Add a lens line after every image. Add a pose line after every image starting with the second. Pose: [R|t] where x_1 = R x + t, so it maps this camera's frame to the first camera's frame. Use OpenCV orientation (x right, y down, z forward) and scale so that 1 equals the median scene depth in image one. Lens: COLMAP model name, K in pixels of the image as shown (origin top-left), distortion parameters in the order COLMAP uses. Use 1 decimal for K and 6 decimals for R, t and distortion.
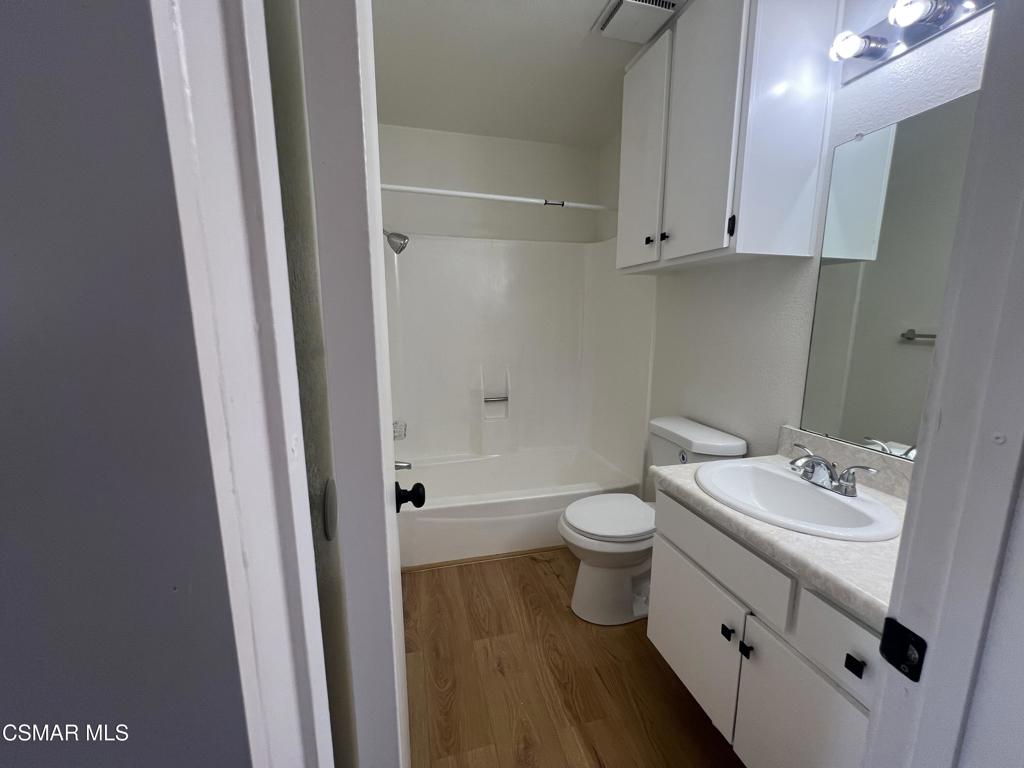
lens RADIAL K [[408.9, 0, 512.8], [0, 408.9, 385.7], [0, 0, 1]] dist [-0.002920, -0.000151]
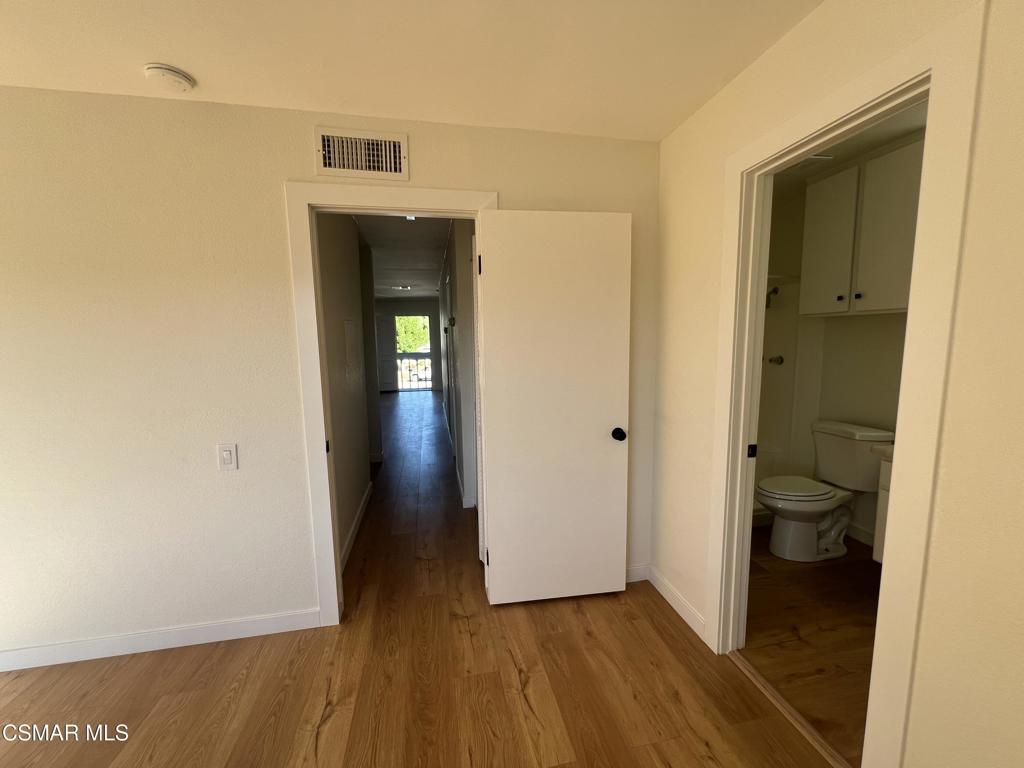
lens RADIAL K [[408.3, 0, 512.6], [0, 408.3, 386.6], [0, 0, 1]] dist [-0.001042, 0.000027]
pose [[0.998933, -0.013228, -0.044243, -0.823678], [0.010710, 0.998335, -0.056686, 0.033033], [0.044919, 0.056152, 0.997411, -0.517134]]
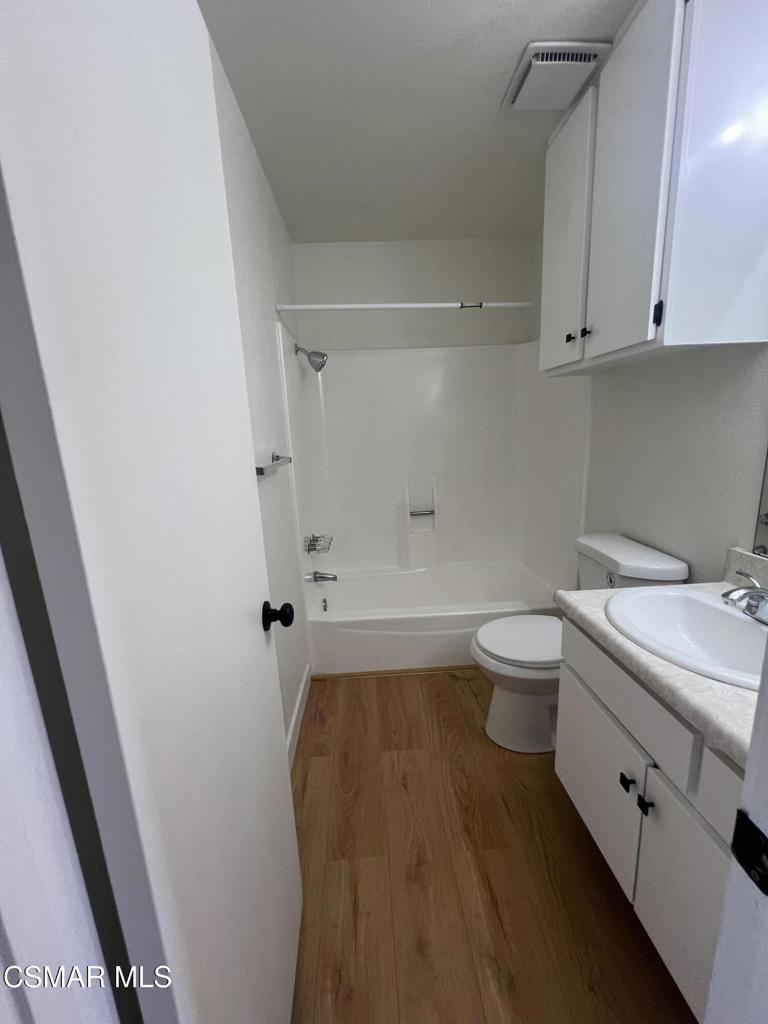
lens RADIAL K [[408.3, 0, 382.0], [0, 408.3, 512.4], [0, 0, 1]] dist [-0.001042, 0.000027]
pose [[0.978120, -0.002958, -0.208022, 0.123263], [0.011887, 0.999060, 0.041689, -0.017661], [0.207703, -0.043250, 0.977235, 0.028630]]
